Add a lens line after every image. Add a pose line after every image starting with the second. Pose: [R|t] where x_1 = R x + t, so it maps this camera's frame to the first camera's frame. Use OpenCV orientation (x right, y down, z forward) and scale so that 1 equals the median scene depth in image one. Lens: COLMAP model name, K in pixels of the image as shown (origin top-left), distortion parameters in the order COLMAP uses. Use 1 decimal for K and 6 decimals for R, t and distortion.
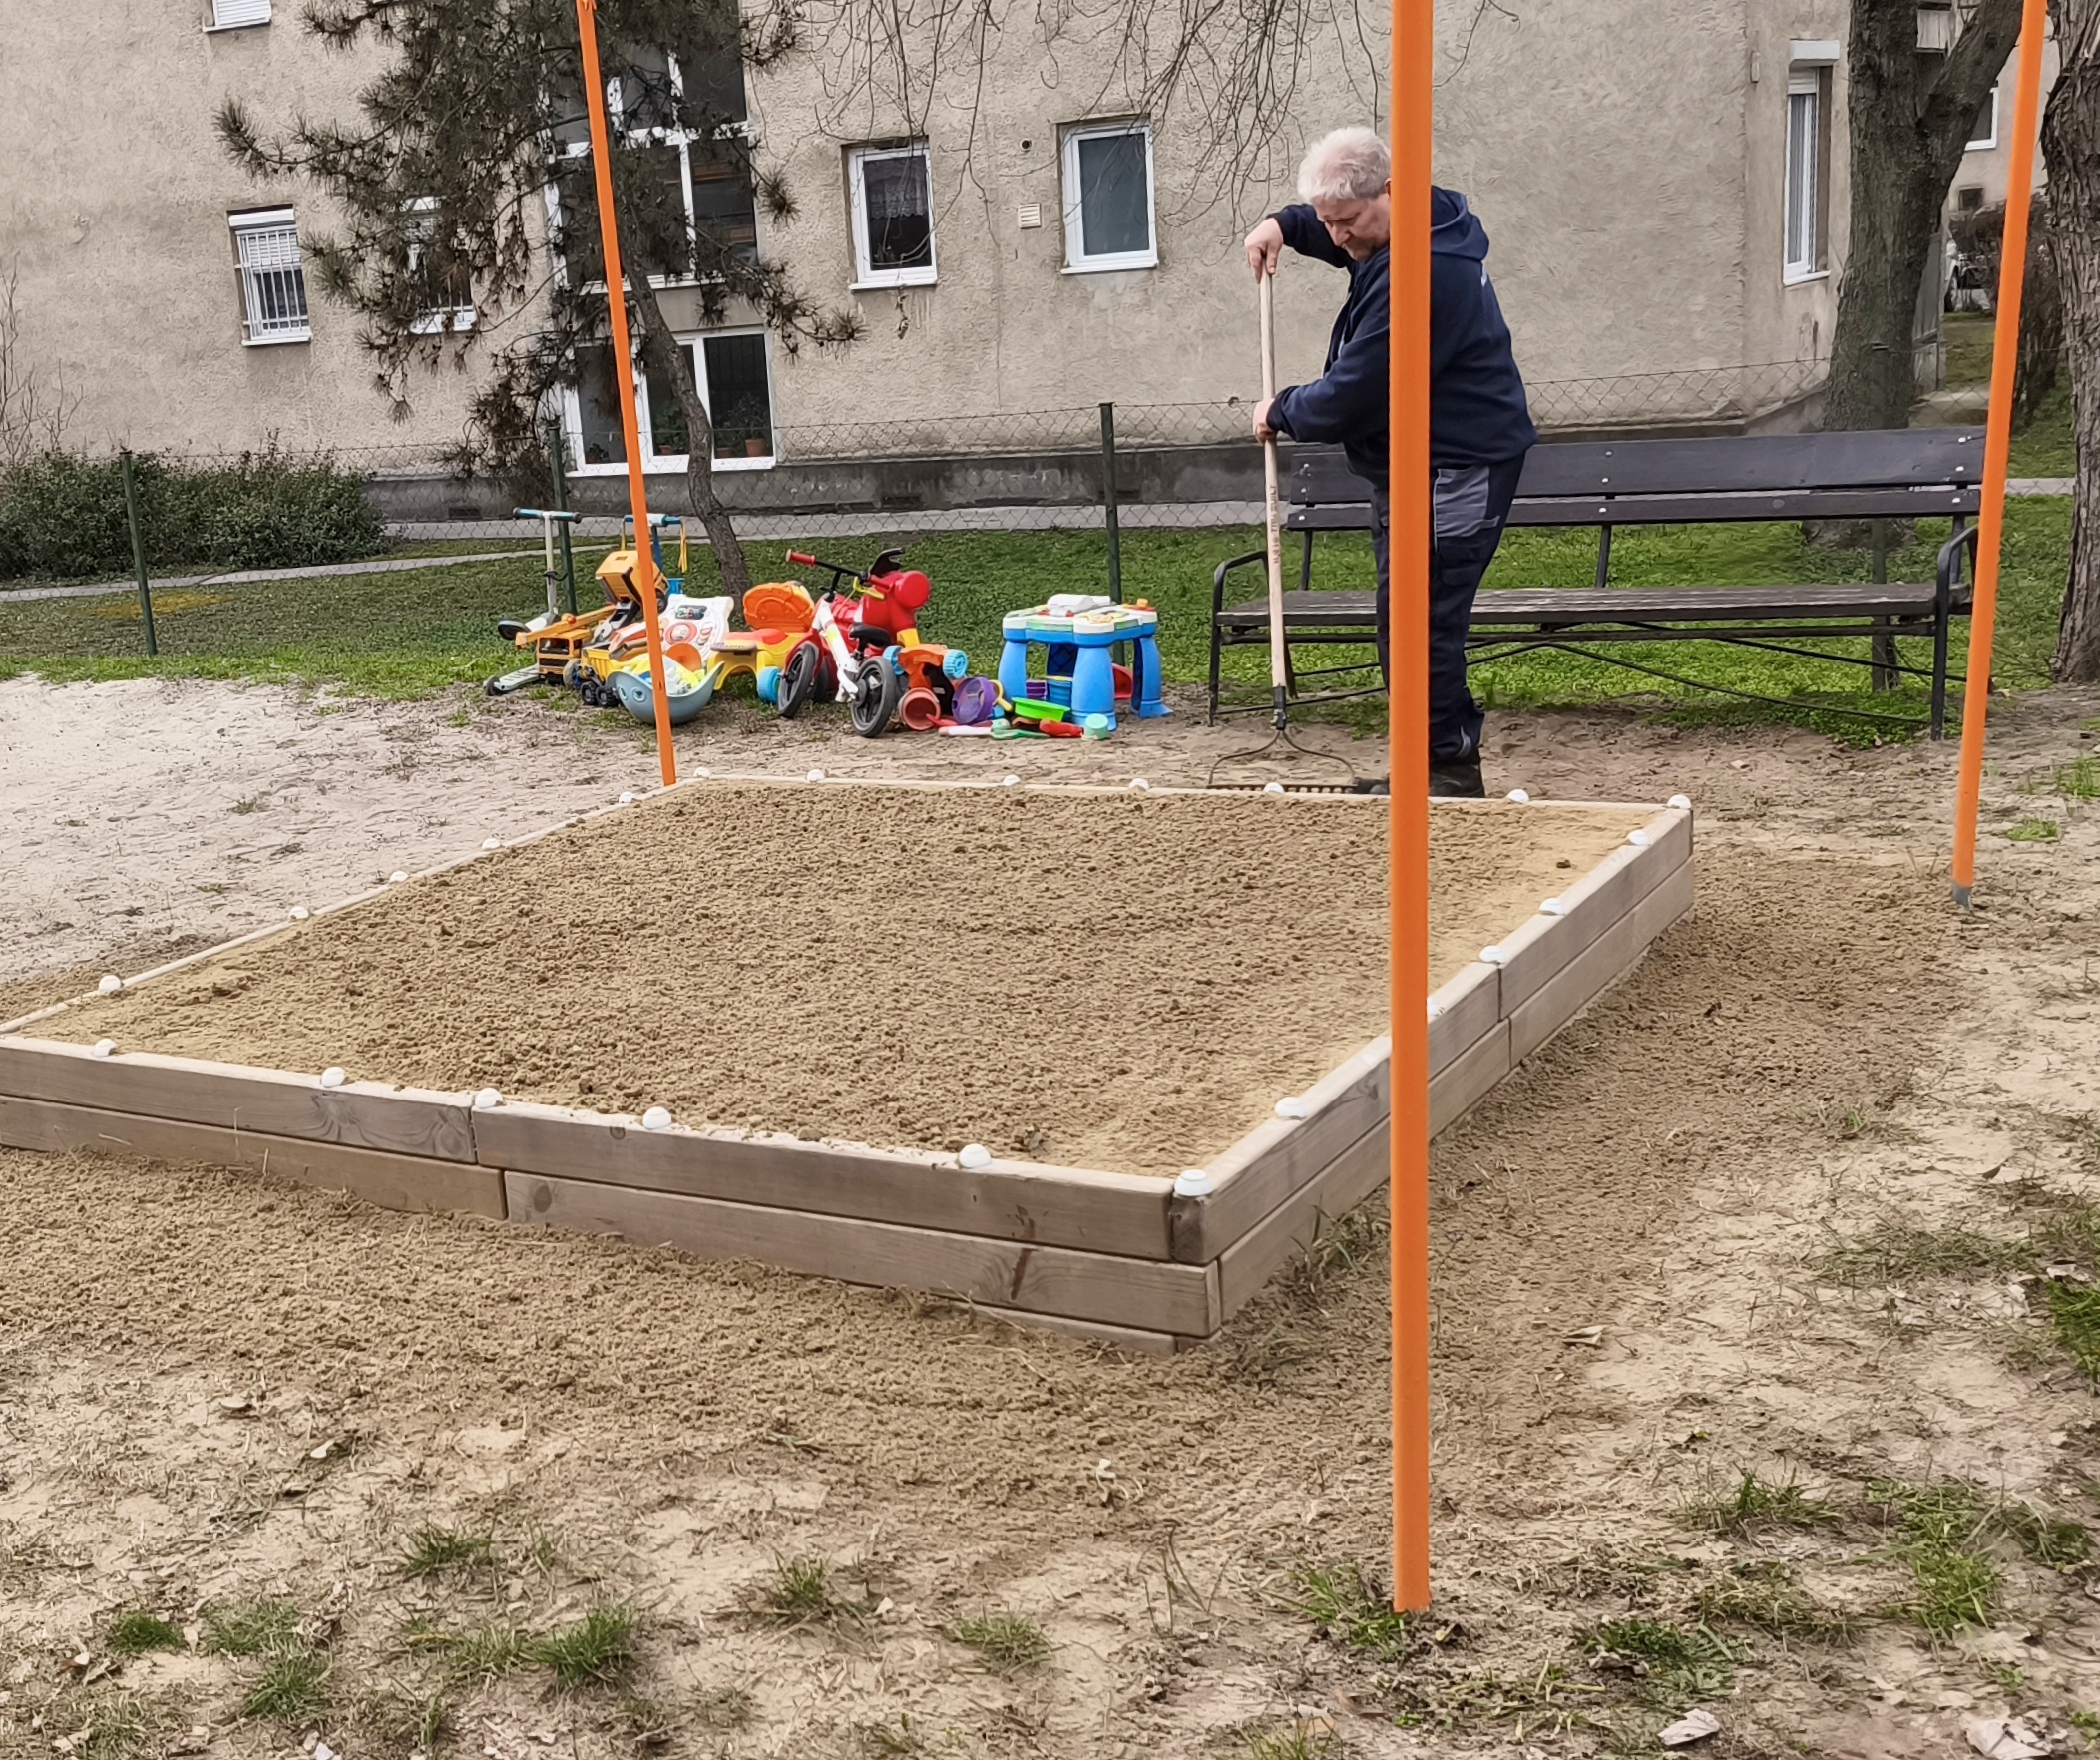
lens RADIAL K [[2430.2, 0, 1050.0], [0, 2430.2, 880.0], [0, 0, 1]] dist [0.020684, 0.036735]
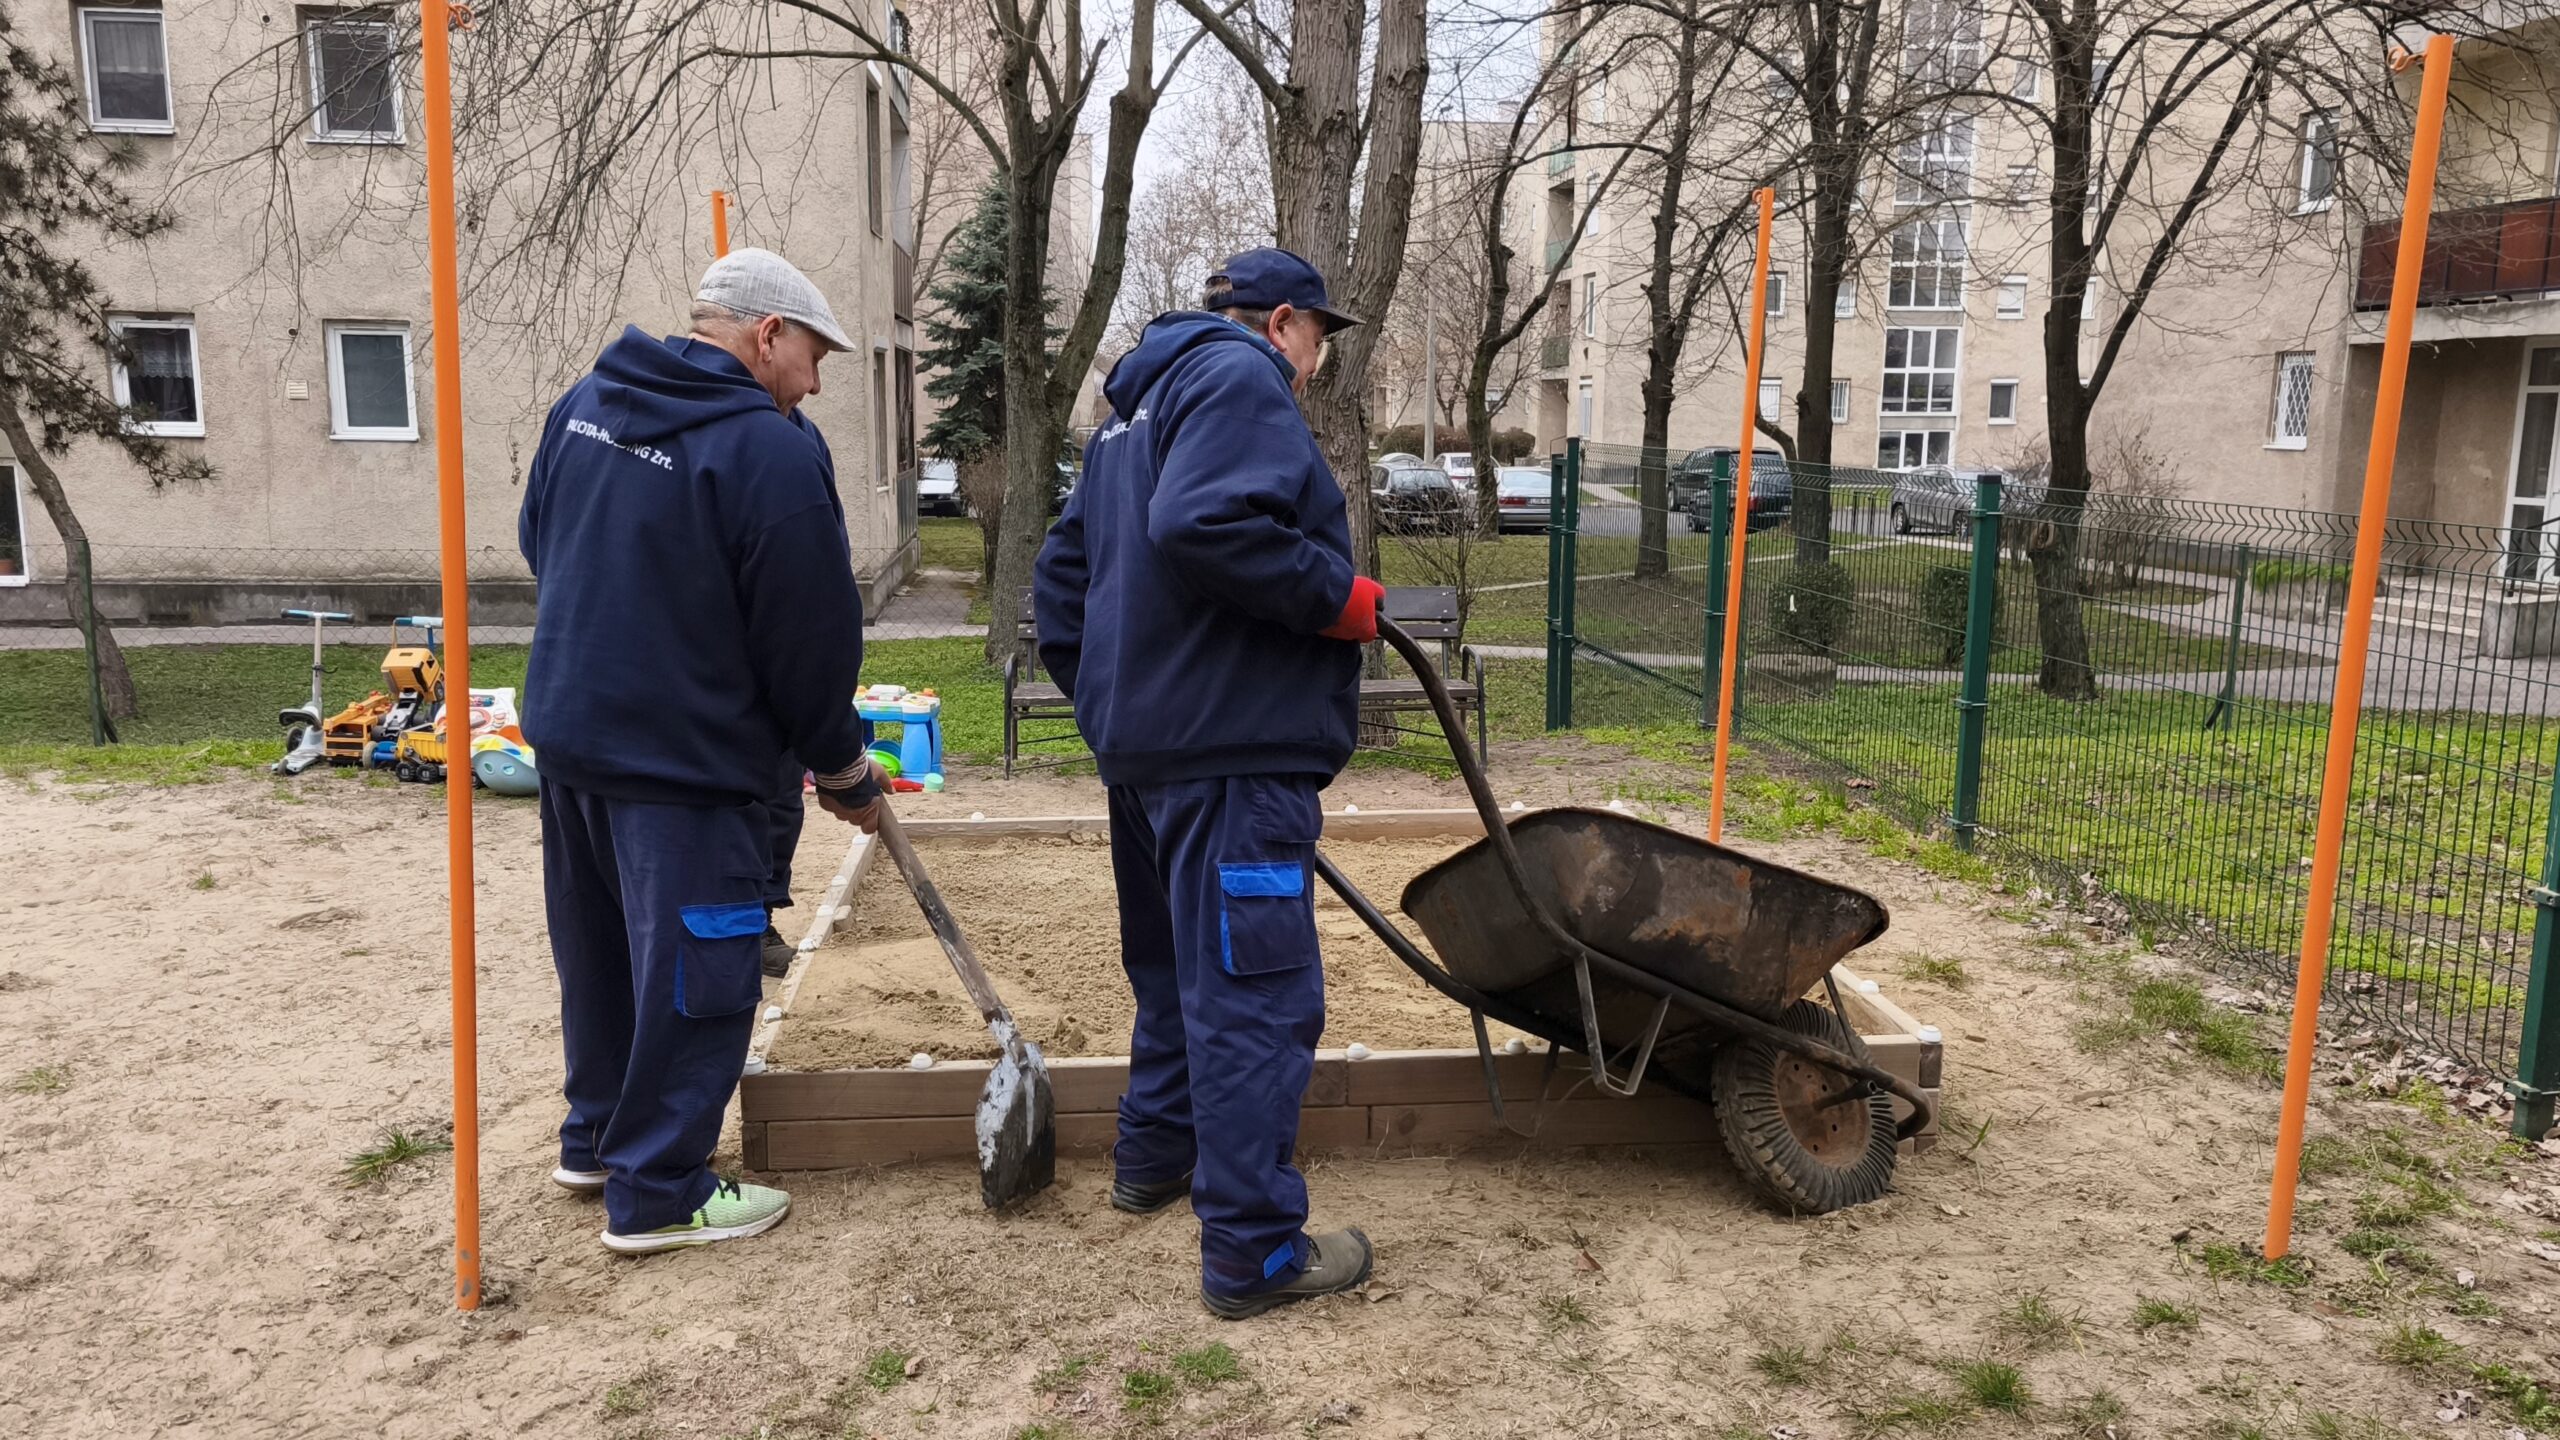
lens RADIAL K [[1713.3, 0, 1280.0], [0, 1713.3, 720.0], [0, 0, 1]] dist [0.002626, 0.045338]
pose [[0.814953, -0.007164, 0.579482, -0.115604], [0.069541, 0.993907, -0.085512, -0.001316], [-0.575339, 0.109986, 0.810486, 0.040706]]
